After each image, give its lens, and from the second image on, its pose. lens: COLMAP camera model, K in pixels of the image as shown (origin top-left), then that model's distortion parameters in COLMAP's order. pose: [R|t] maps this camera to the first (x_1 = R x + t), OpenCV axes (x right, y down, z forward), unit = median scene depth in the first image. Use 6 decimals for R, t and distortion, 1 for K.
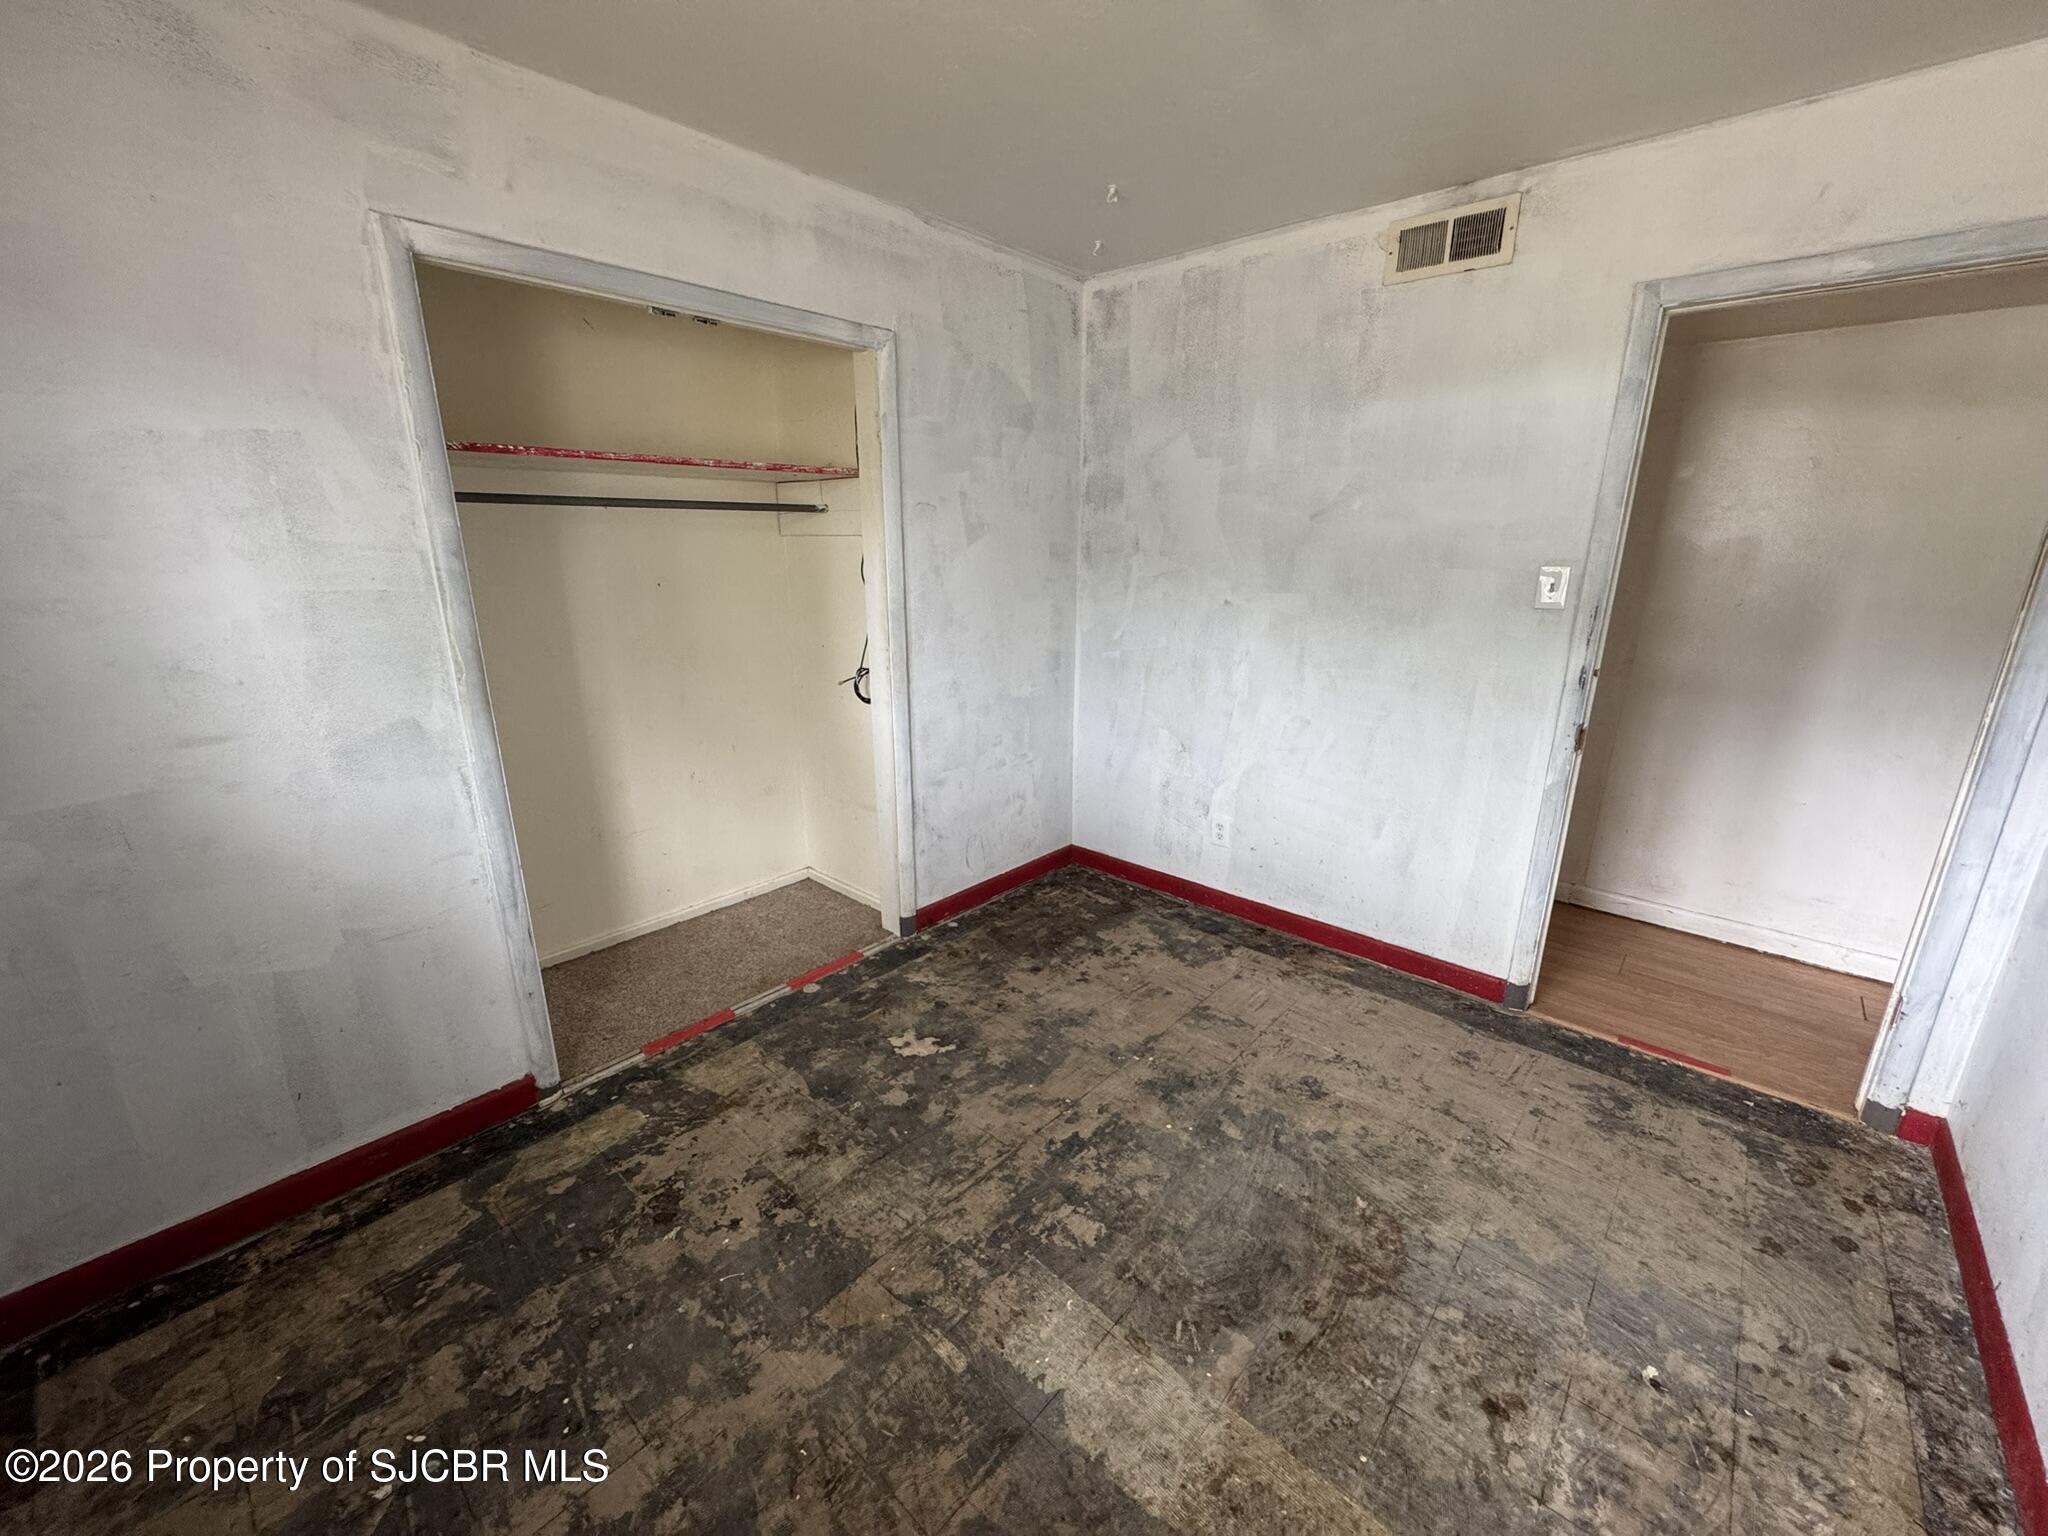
lens RADIAL K [[815.6, 0, 1026.9], [0, 815.6, 767.4], [0, 0, 1]] dist [-0.001733, 0.000135]
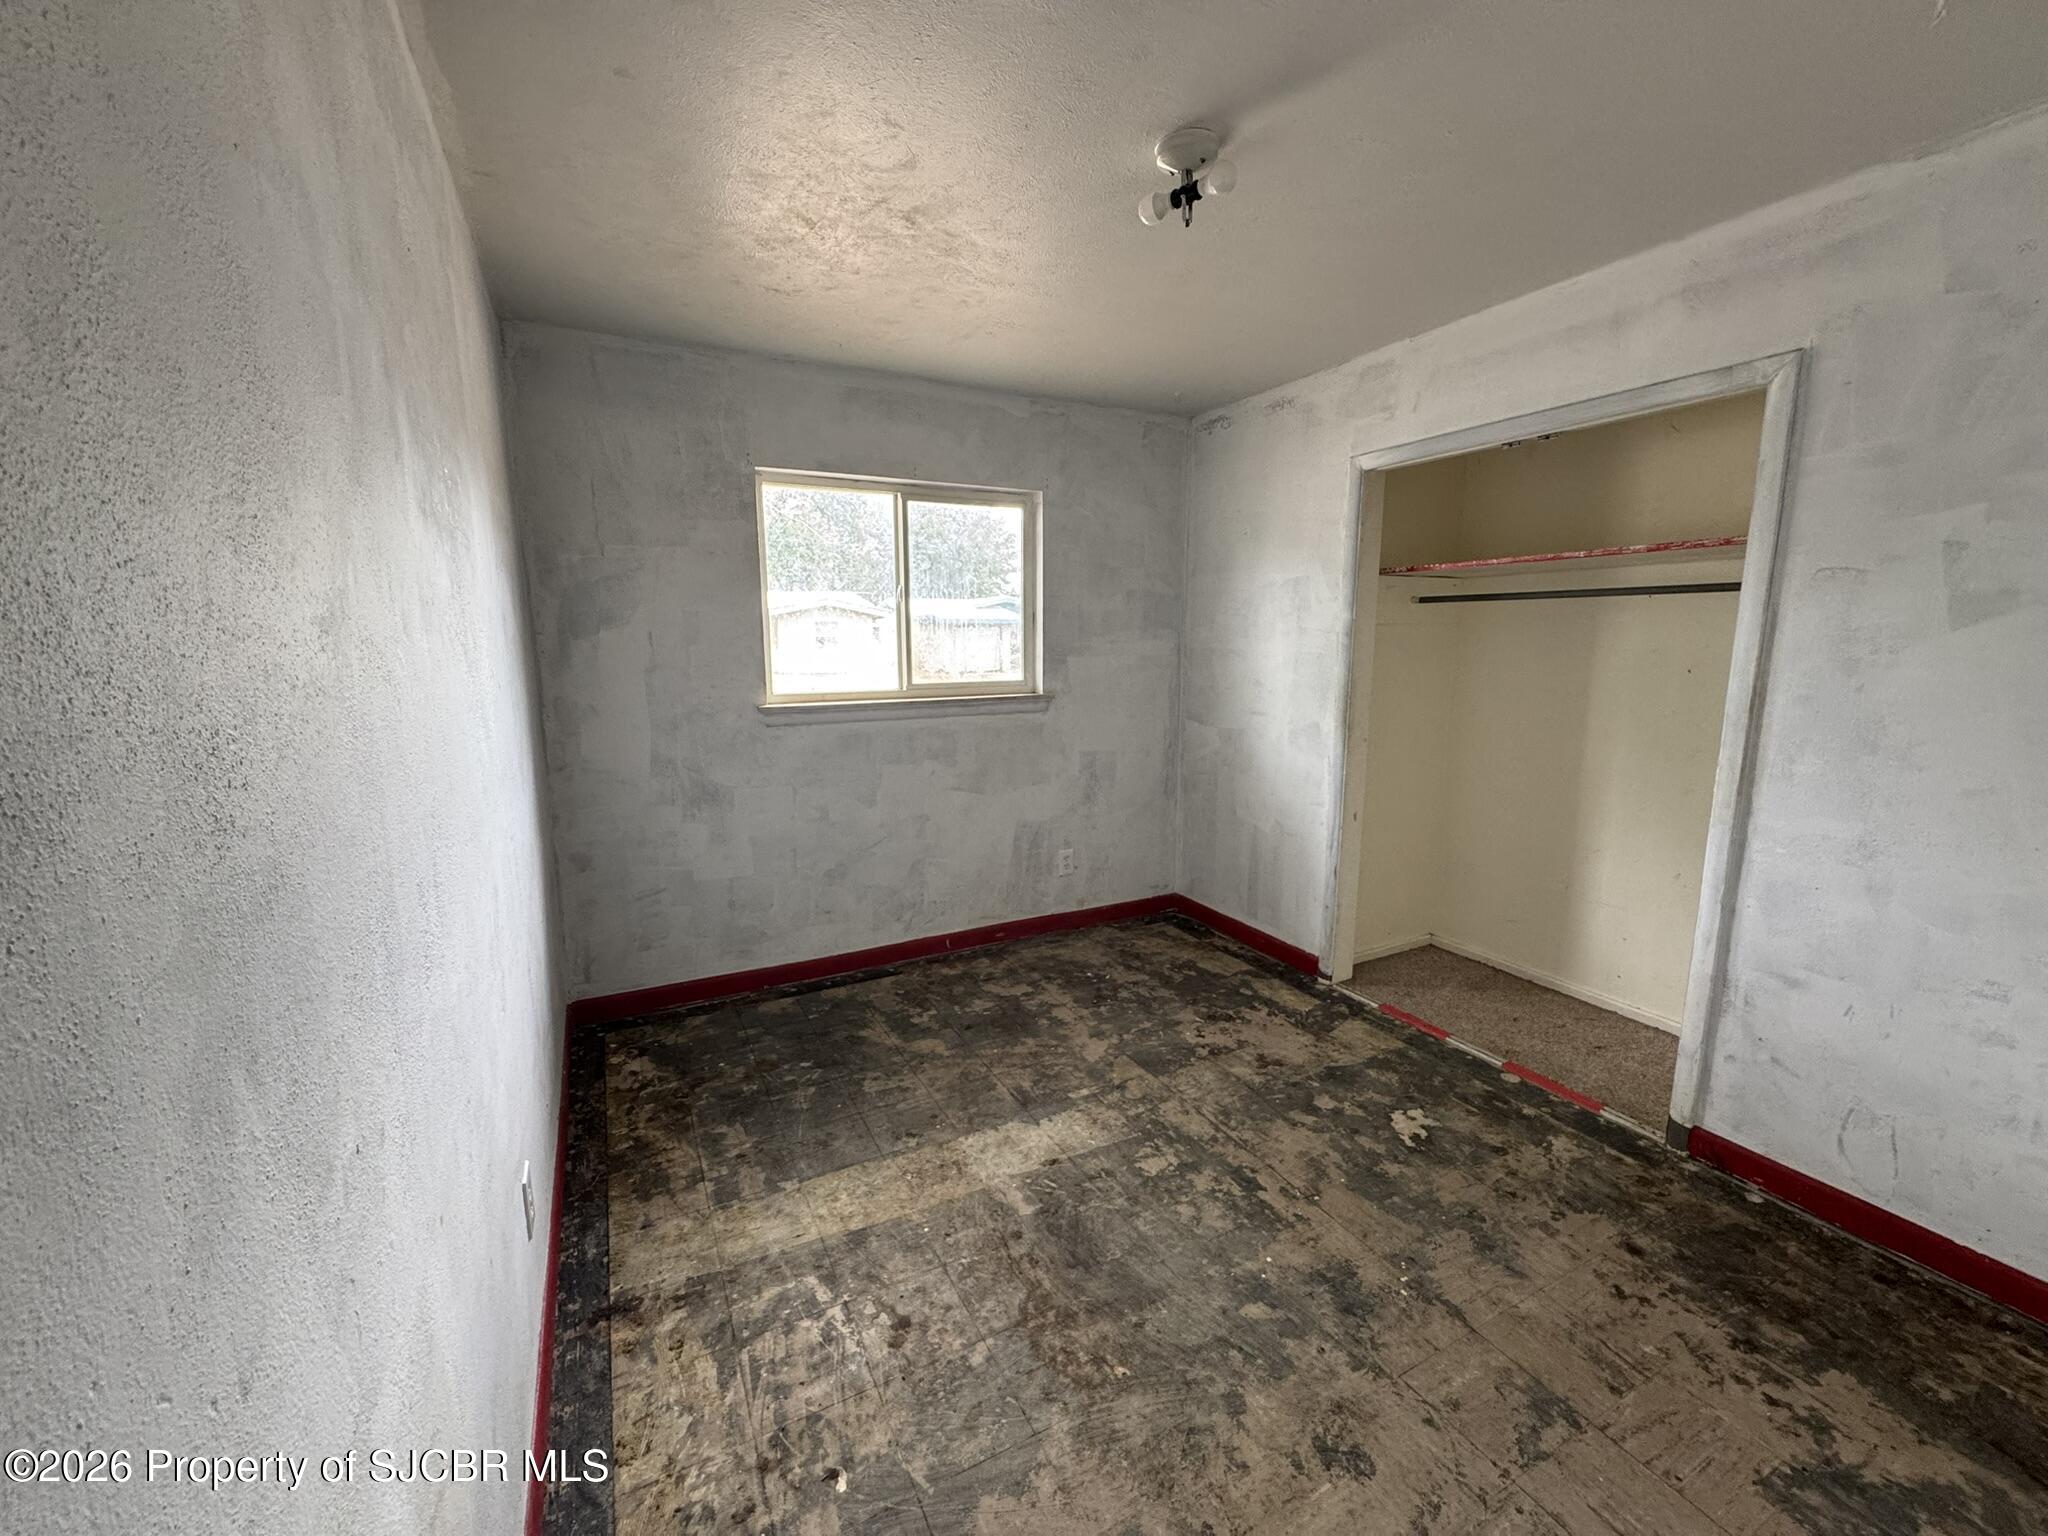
lens RADIAL K [[815.6, 0, 1028.8], [0, 815.6, 768.0], [0, 0, 1]] dist [-0.001733, 0.000135]
pose [[-0.354330, 0.148051, -0.923326, 1.163586], [-0.253384, 0.935248, 0.247200, -0.250362], [0.900137, 0.321546, -0.293873, 0.978590]]
